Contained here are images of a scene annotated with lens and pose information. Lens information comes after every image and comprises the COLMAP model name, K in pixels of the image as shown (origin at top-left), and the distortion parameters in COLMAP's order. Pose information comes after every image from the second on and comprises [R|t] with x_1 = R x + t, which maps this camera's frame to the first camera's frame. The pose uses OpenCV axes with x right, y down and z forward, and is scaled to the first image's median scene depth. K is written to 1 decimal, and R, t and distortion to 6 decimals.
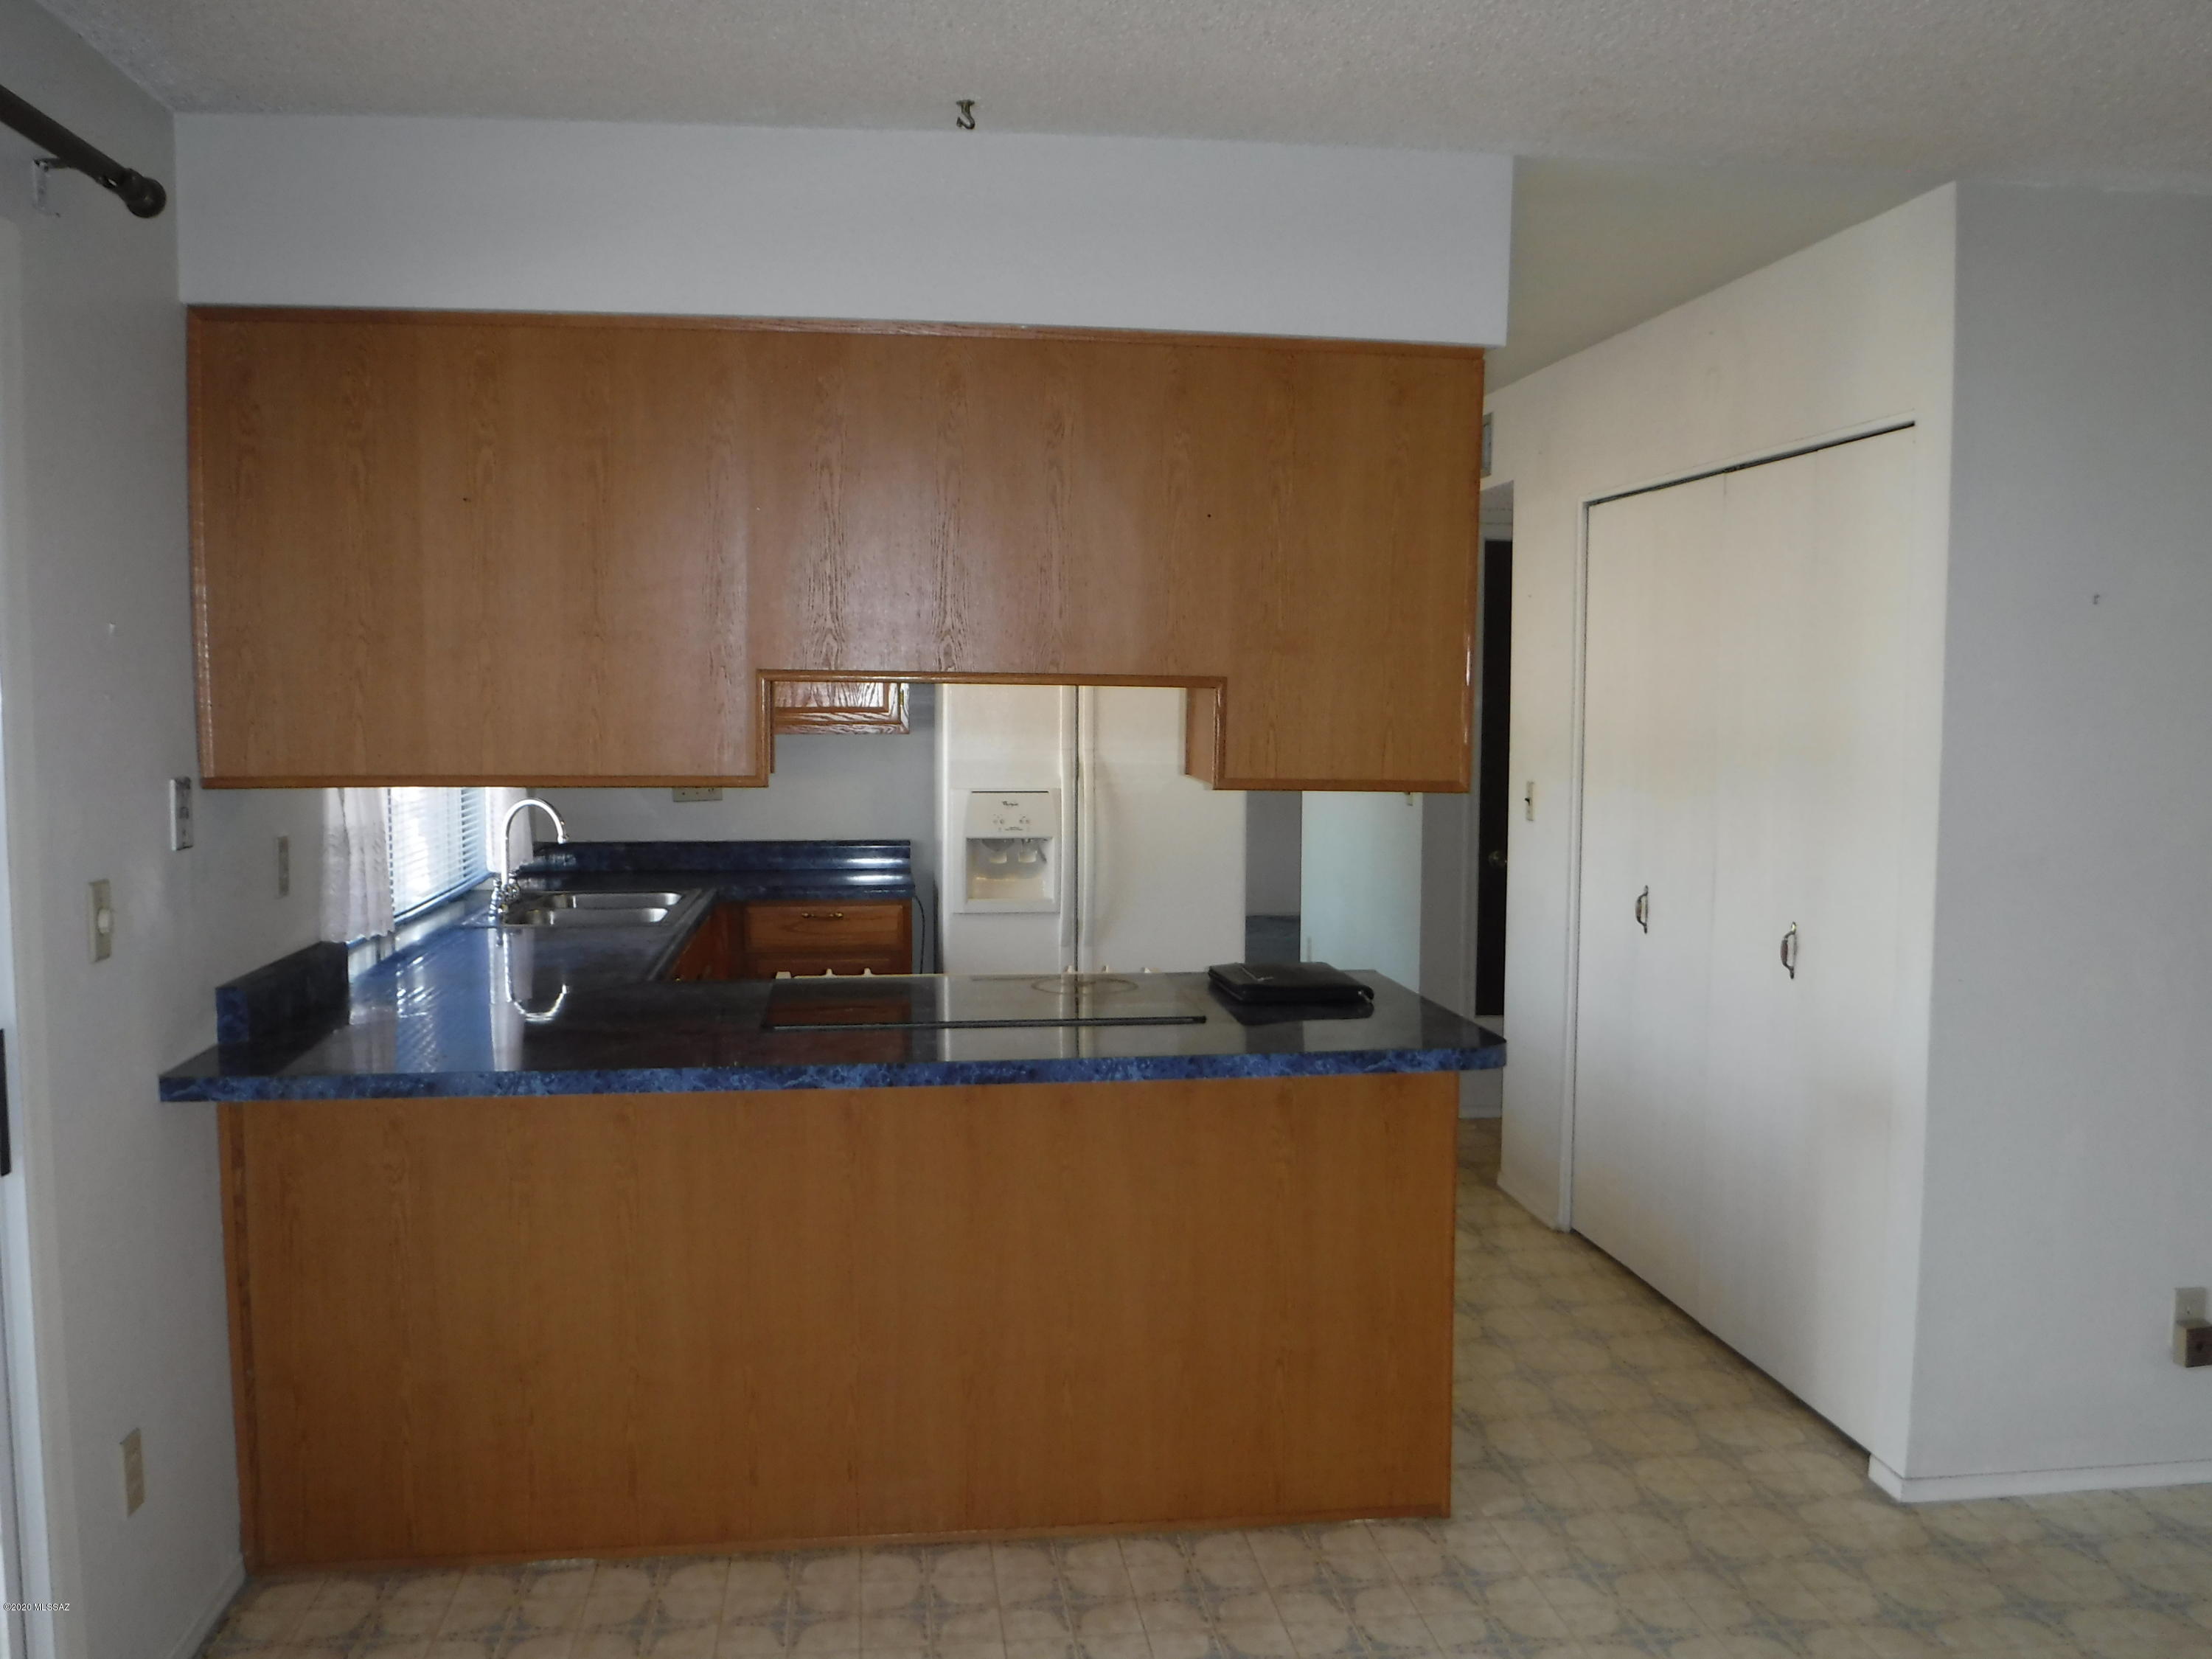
lens RADIAL K [[1865.1, 0, 1106.0], [0, 1865.1, 829.5], [0, 0, 1]] dist [-0.067548, 0.031623]
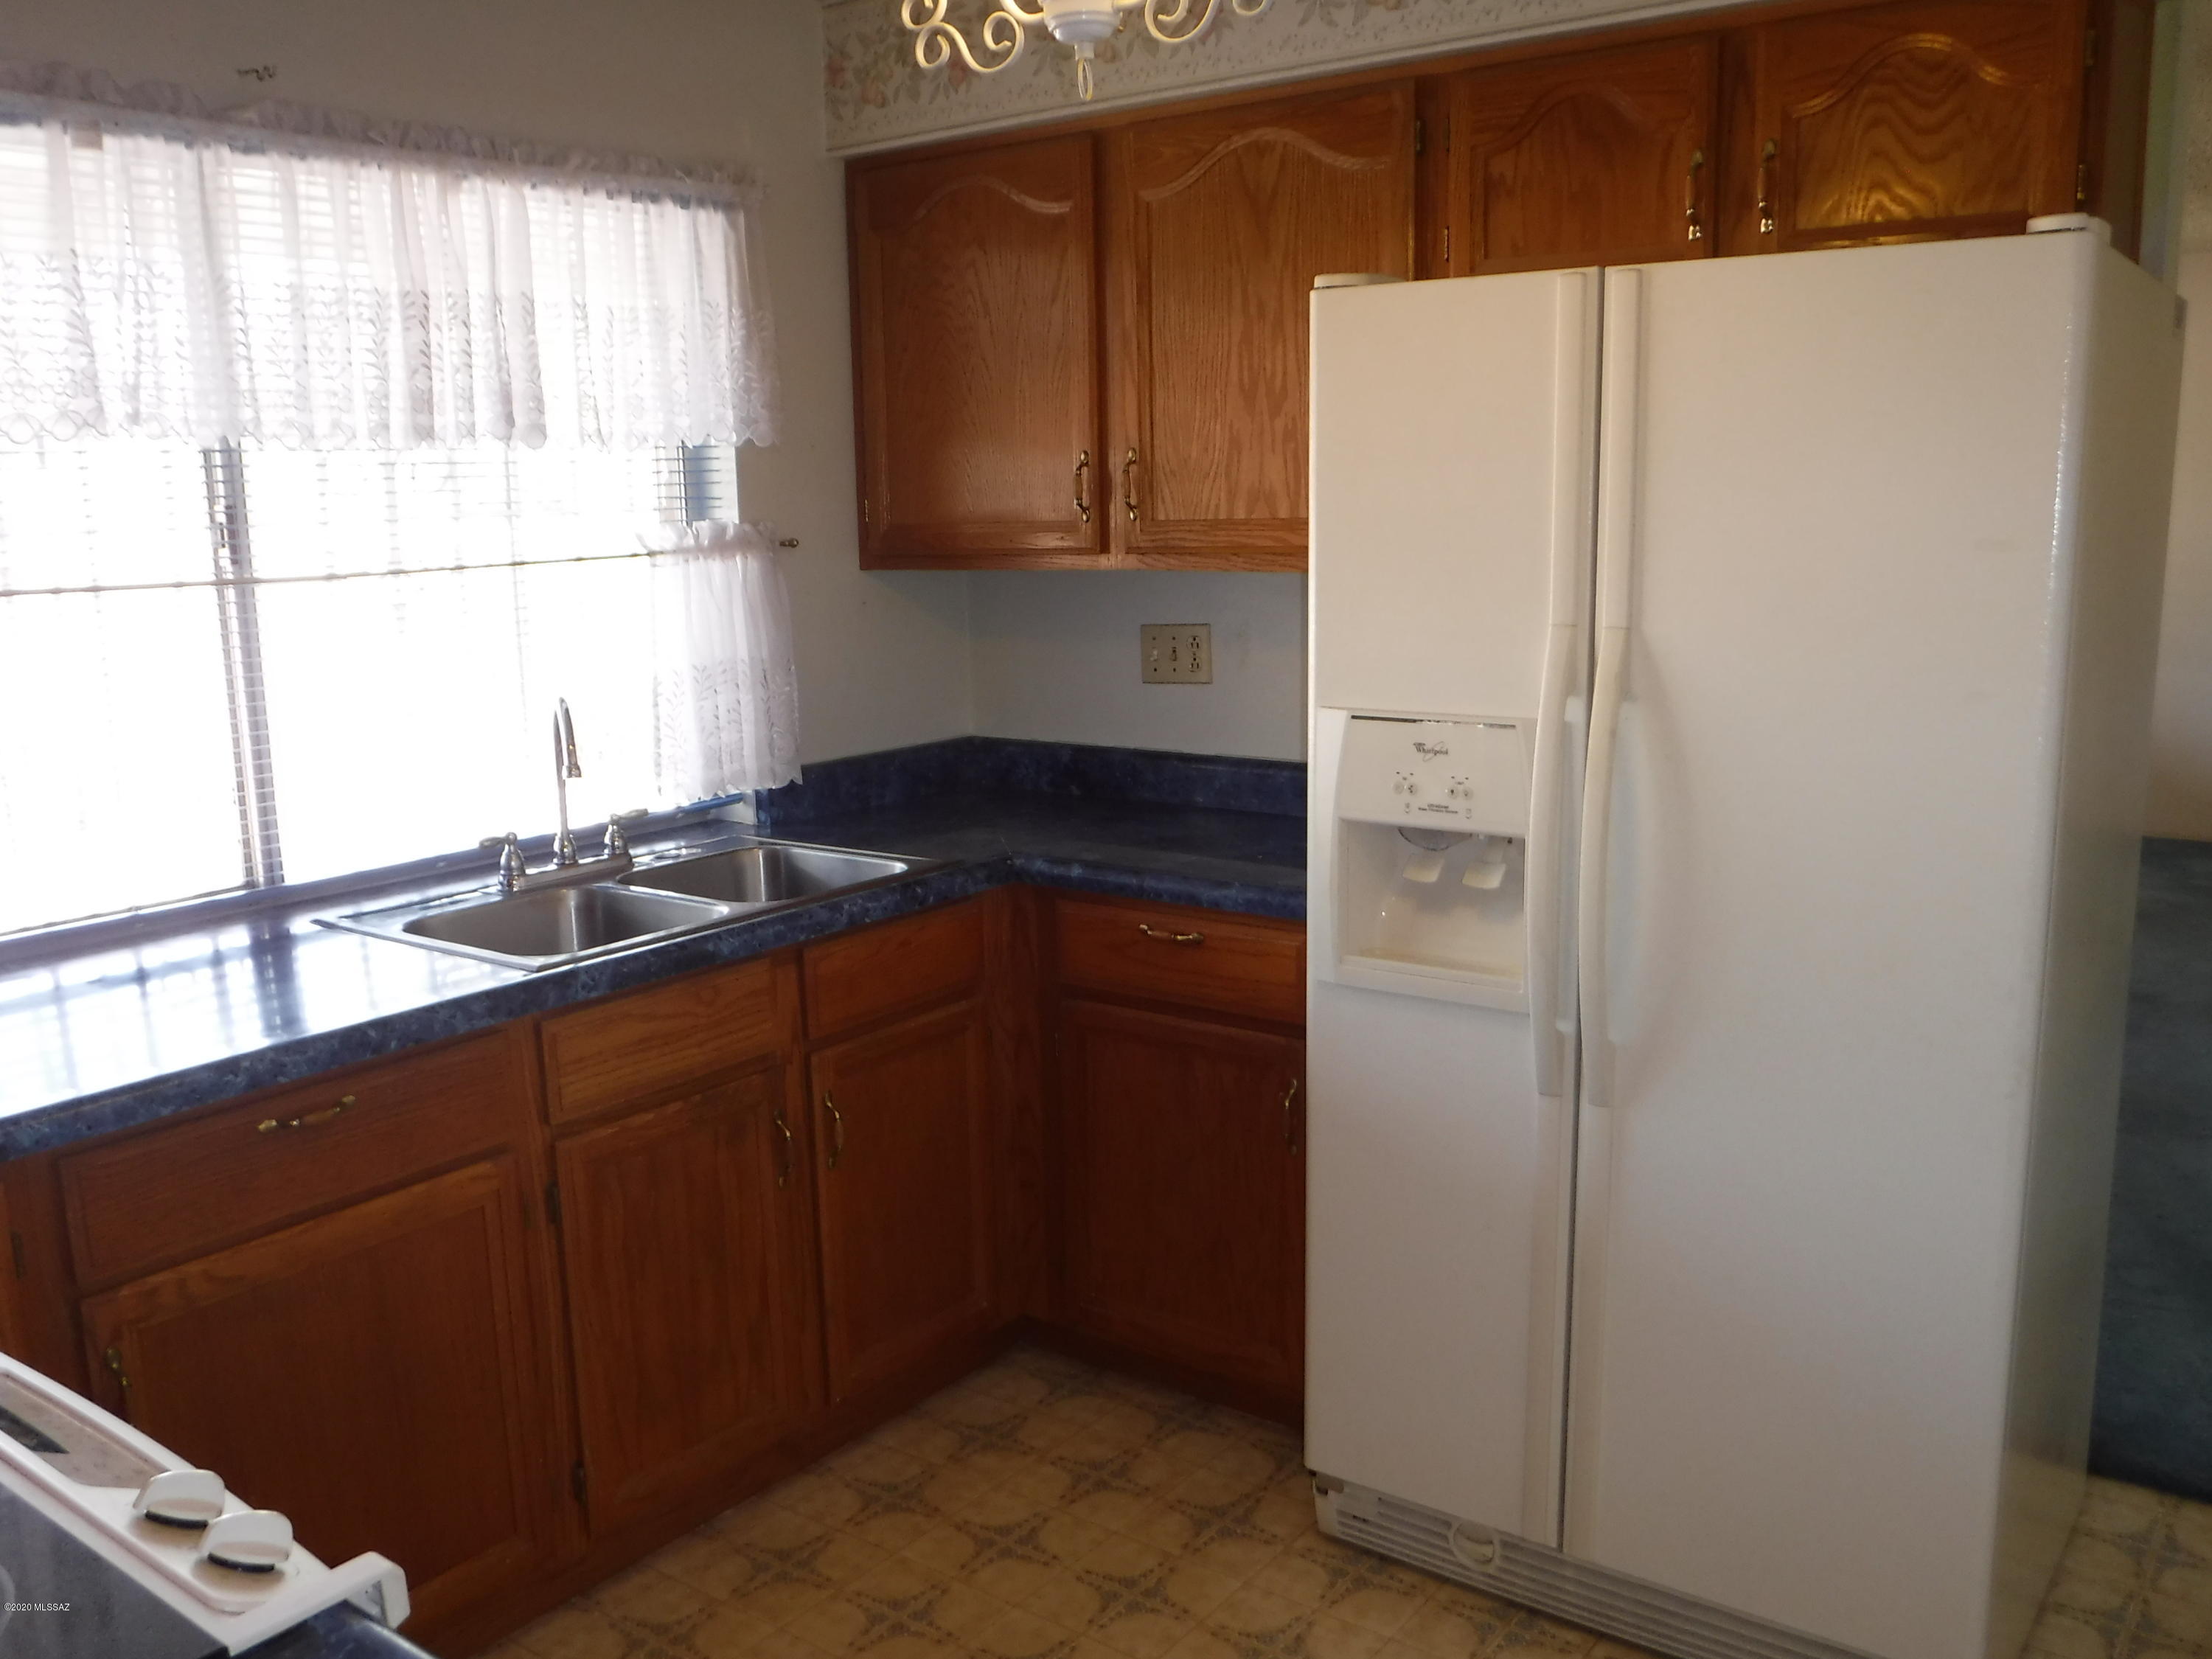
lens RADIAL K [[1865.1, 0, 1106.0], [0, 1865.1, 829.5], [0, 0, 1]] dist [-0.067548, 0.031623]
pose [[0.718642, 0.104994, -0.687408, 0.187751], [-0.029141, 0.992214, 0.121084, -0.044521], [0.694770, -0.066985, 0.716106, 0.637395]]
